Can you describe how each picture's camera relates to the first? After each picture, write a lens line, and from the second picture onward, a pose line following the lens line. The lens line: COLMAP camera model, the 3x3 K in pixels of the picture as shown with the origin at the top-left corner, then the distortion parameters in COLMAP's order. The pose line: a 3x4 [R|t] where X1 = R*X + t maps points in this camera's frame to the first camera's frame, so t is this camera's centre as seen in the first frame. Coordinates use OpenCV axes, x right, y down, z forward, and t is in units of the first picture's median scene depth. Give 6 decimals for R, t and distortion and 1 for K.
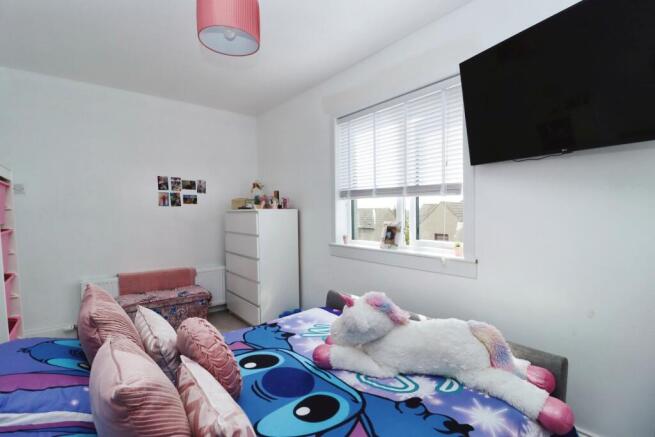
lens RADIAL K [[323.6, 0, 327.5], [0, 323.6, 218.5], [0, 0, 1]] dist [-0.000800, -0.000085]
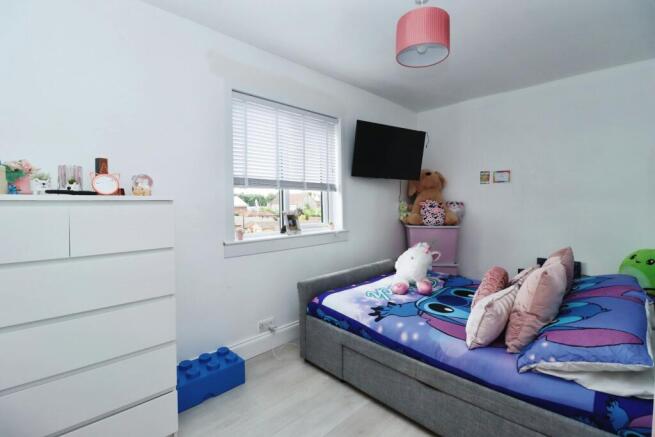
lens RADIAL K [[303.0, 0, 328.5], [0, 303.0, 206.9], [0, 0, 1]] dist [-0.002351, -0.000731]
pose [[-0.132212, -0.016694, 0.991081, -0.954921], [0.018946, 0.999633, 0.019365, -0.024008], [-0.991040, 0.021338, -0.131847, 1.084900]]
